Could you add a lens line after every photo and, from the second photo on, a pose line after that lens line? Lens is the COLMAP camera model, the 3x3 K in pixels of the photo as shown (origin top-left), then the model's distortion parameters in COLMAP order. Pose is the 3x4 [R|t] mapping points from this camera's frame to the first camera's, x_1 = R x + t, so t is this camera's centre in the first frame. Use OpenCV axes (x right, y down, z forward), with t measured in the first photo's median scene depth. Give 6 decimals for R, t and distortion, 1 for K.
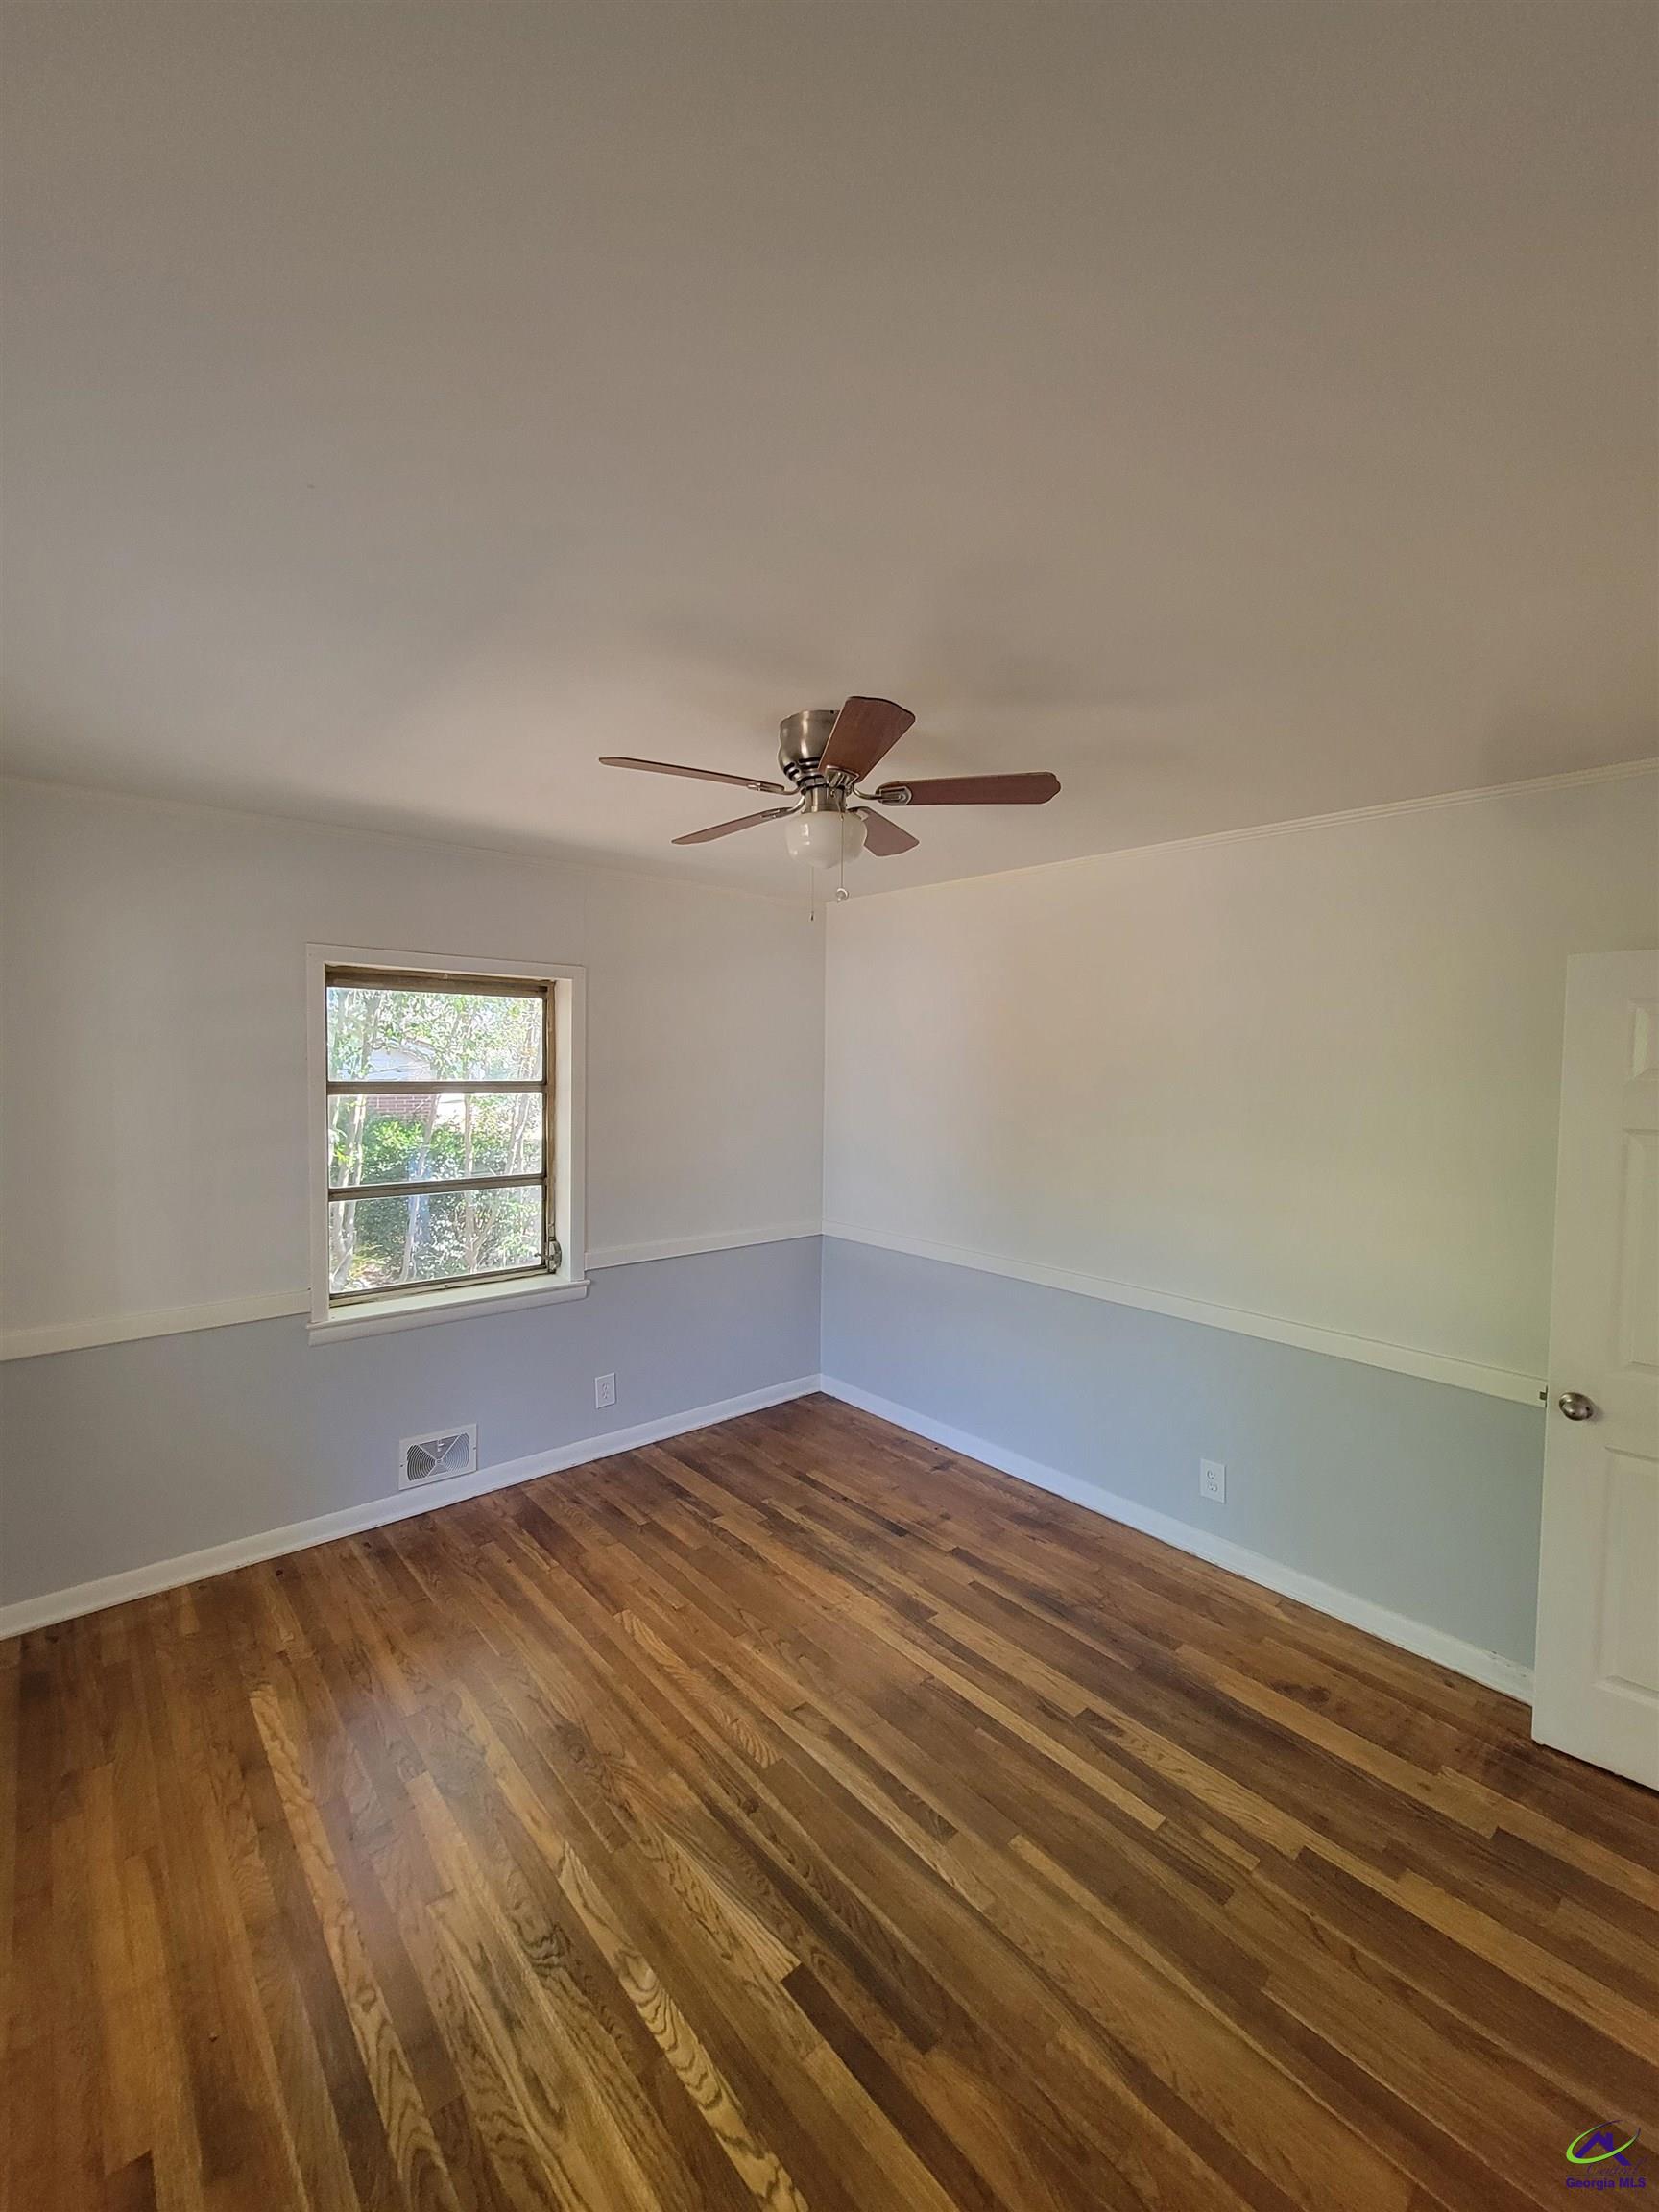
lens RADIAL K [[896.6, 0, 819.3], [0, 896.6, 1104.8], [0, 0, 1]] dist [-0.002932, 0.000471]
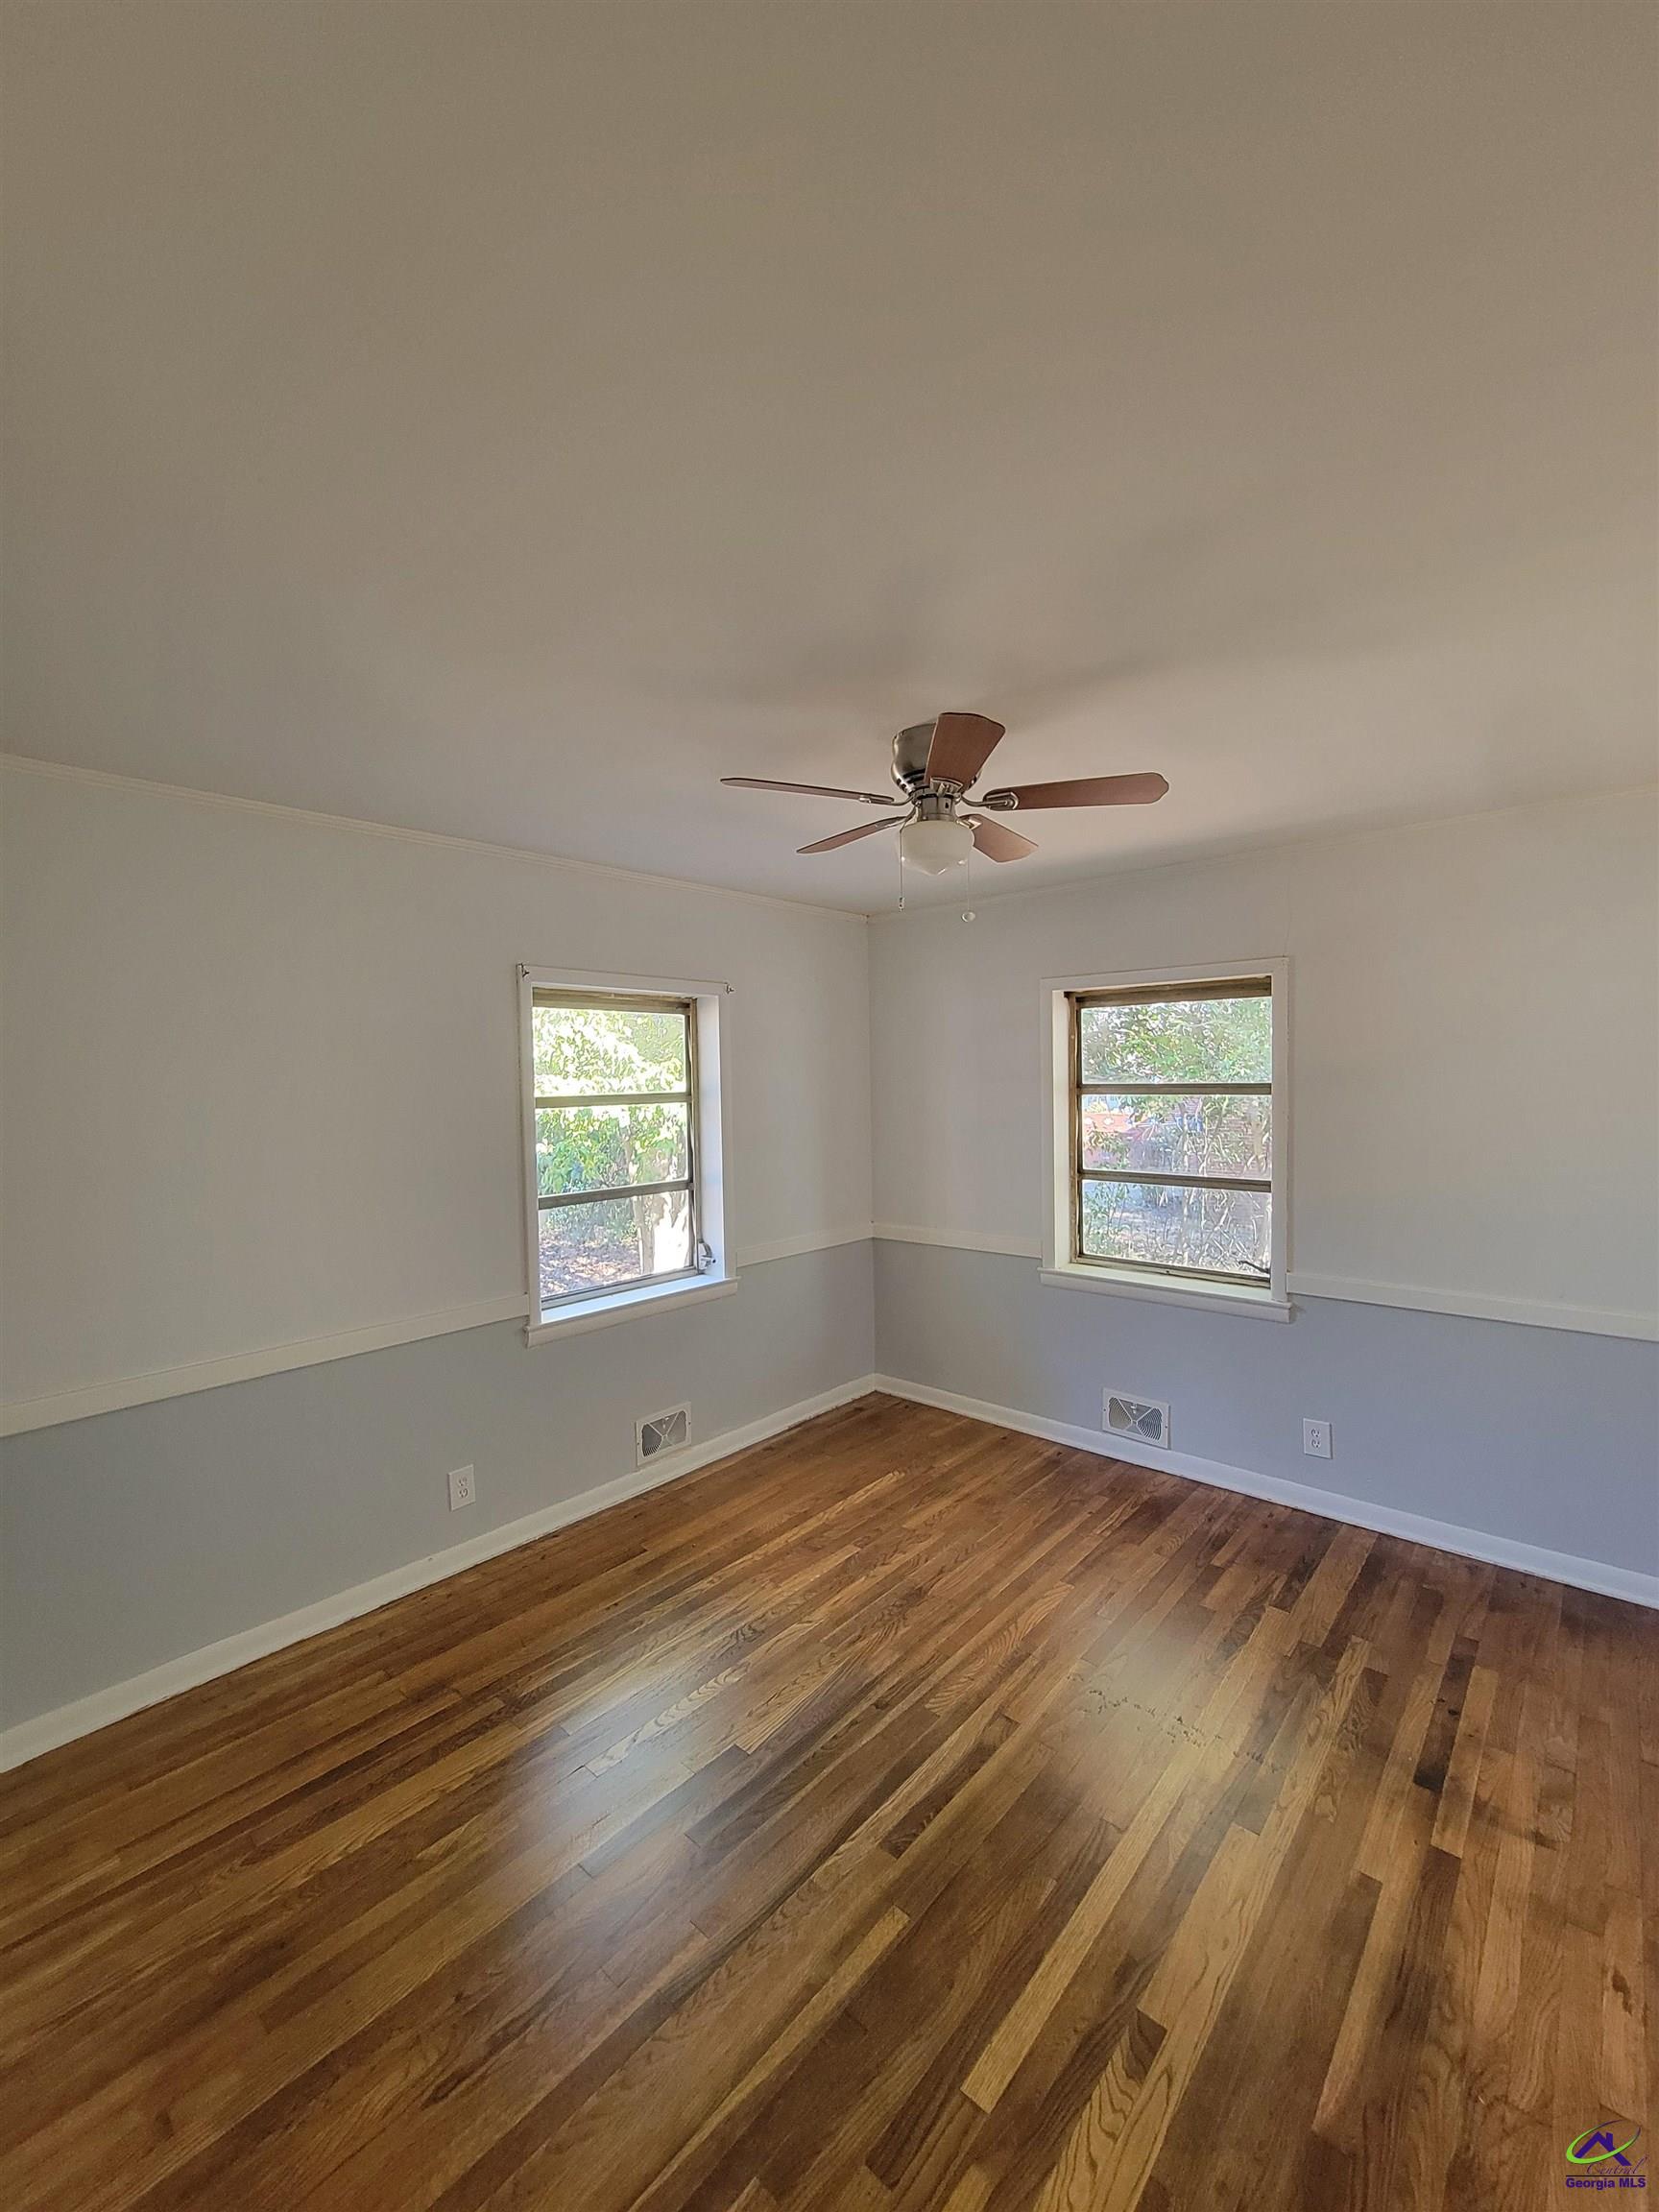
lens RADIAL K [[896.6, 0, 819.3], [0, 896.6, 1104.8], [0, 0, 1]] dist [-0.002932, 0.000471]
pose [[0.127686, 0.016215, -0.991682, 0.992678], [-0.027901, 0.999529, 0.012751, -0.006771], [0.991422, 0.026041, 0.128079, 0.707632]]
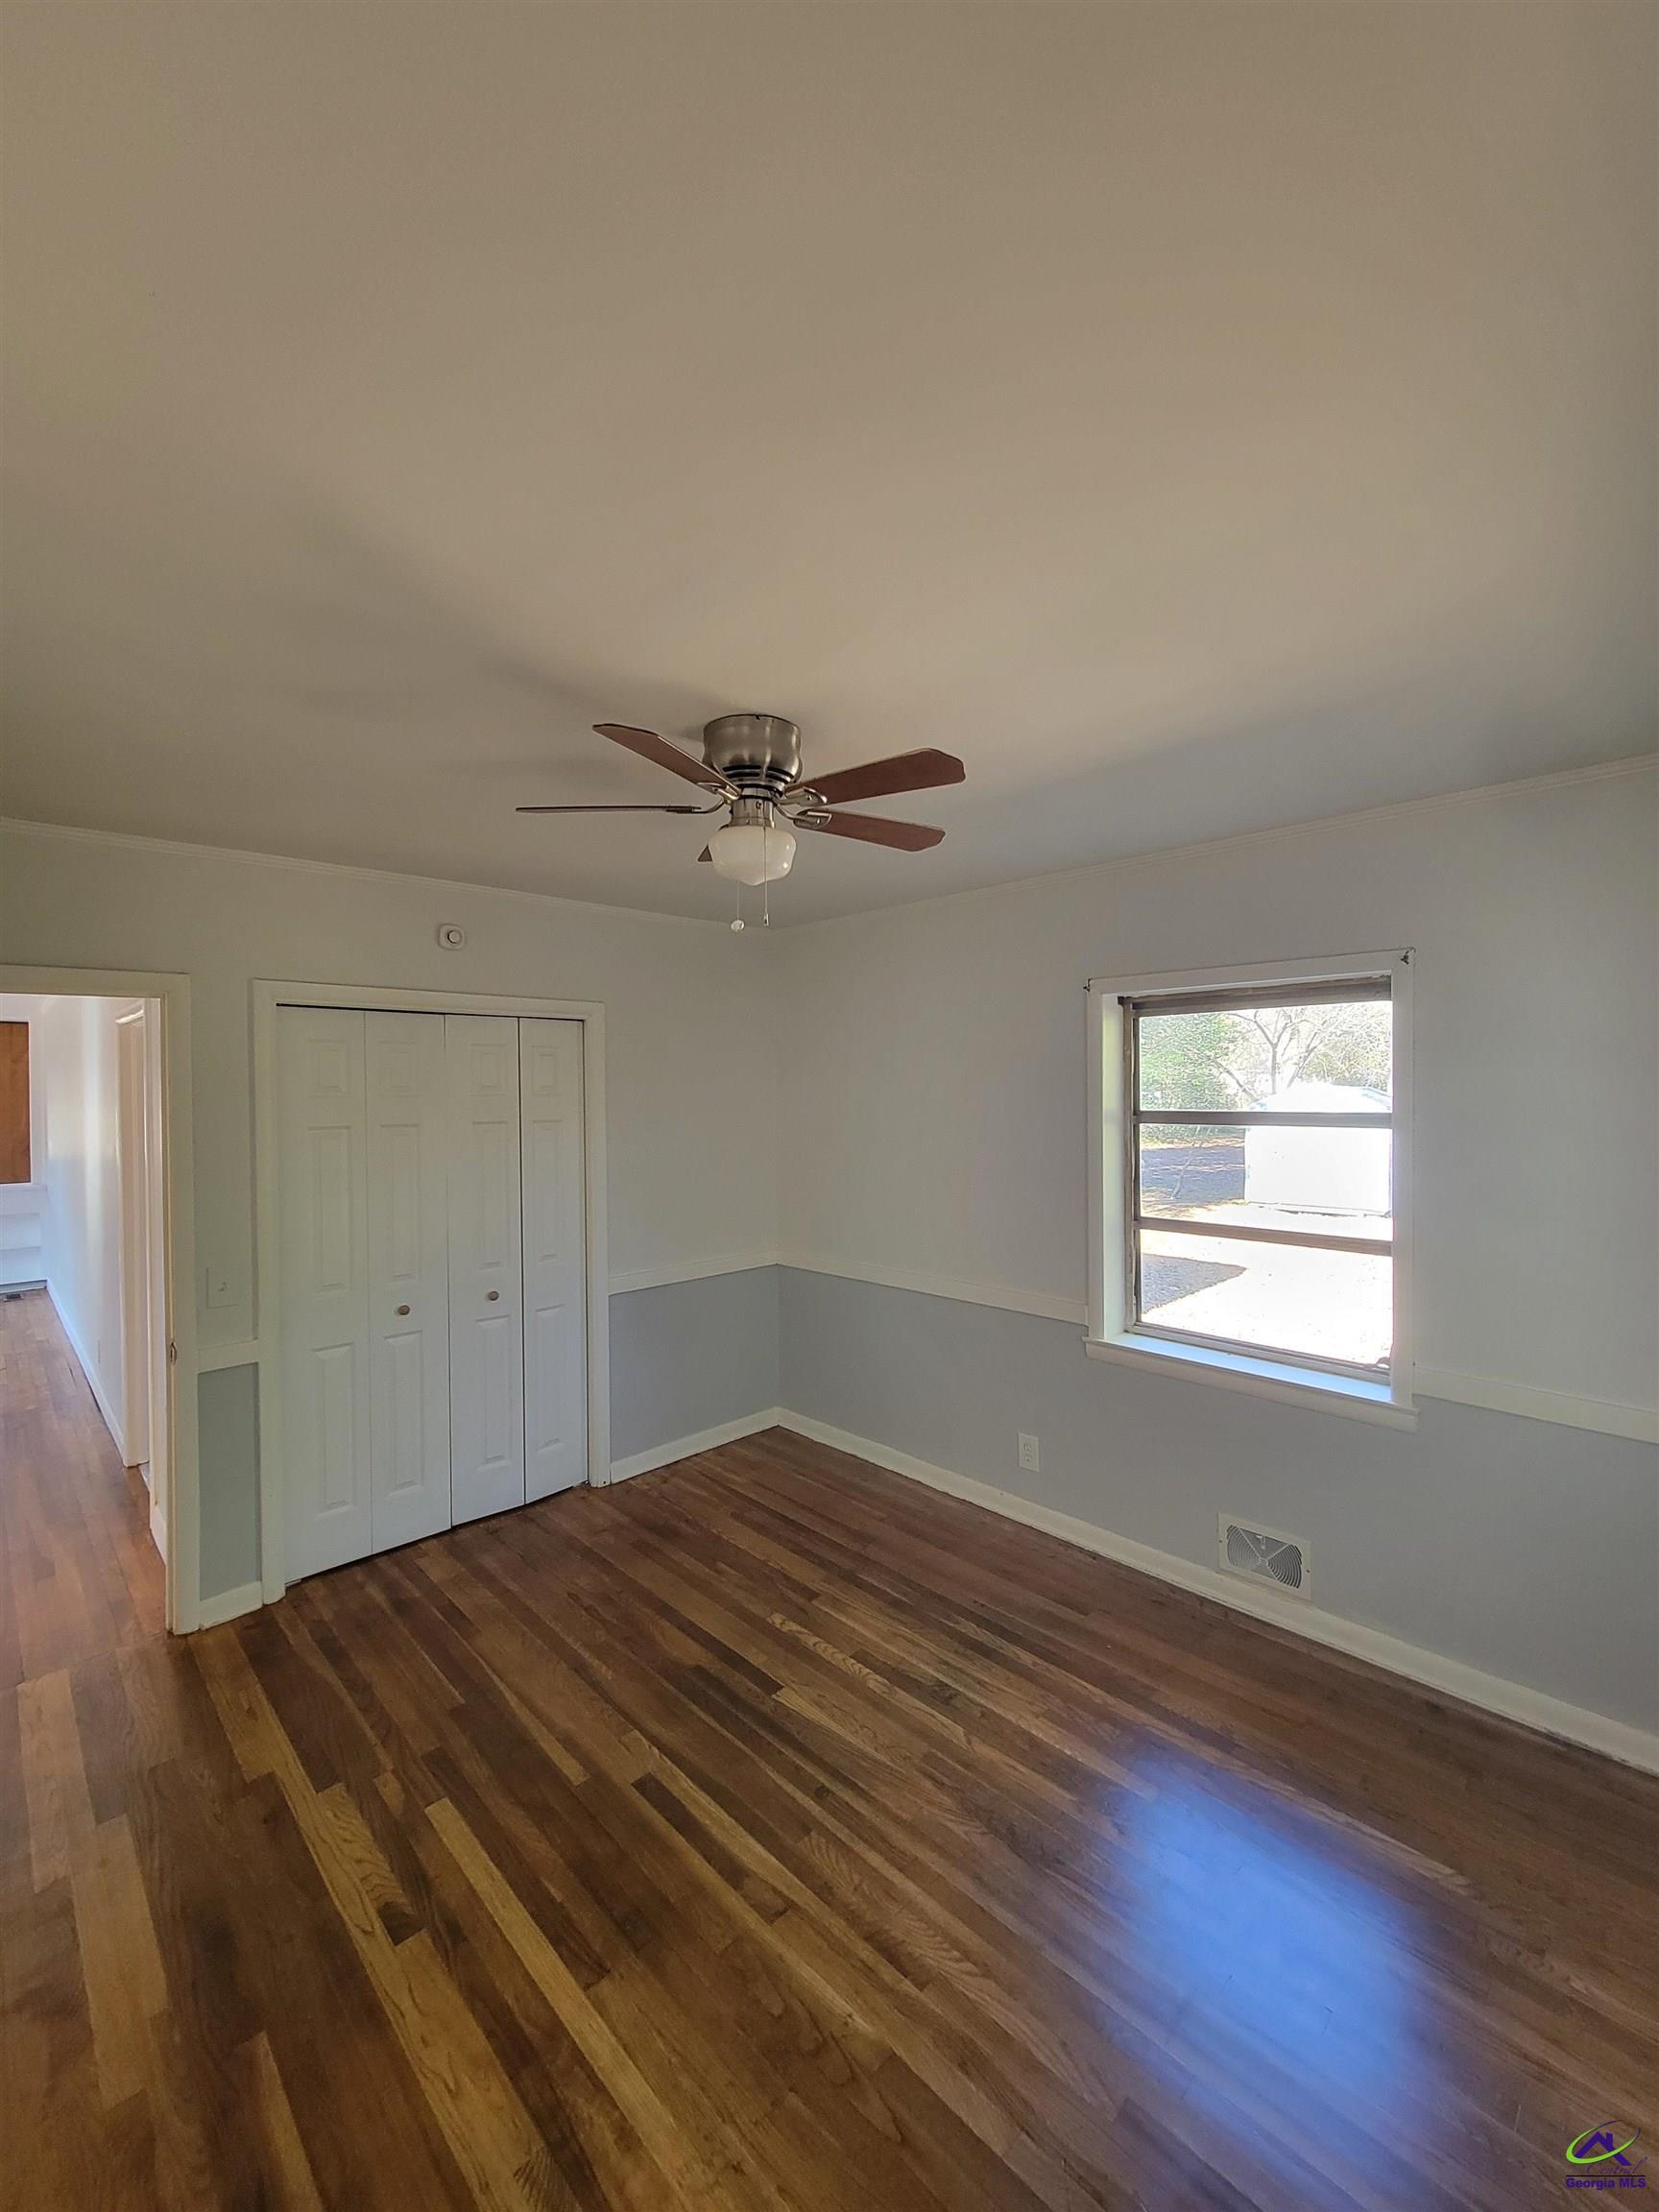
lens RADIAL K [[896.6, 0, 819.3], [0, 896.6, 1104.8], [0, 0, 1]] dist [-0.002932, 0.000471]
pose [[-0.998562, -0.004919, -0.053380, -0.012349], [-0.008213, 0.998063, 0.061664, -0.084659], [0.052973, 0.062014, -0.996669, 1.885142]]
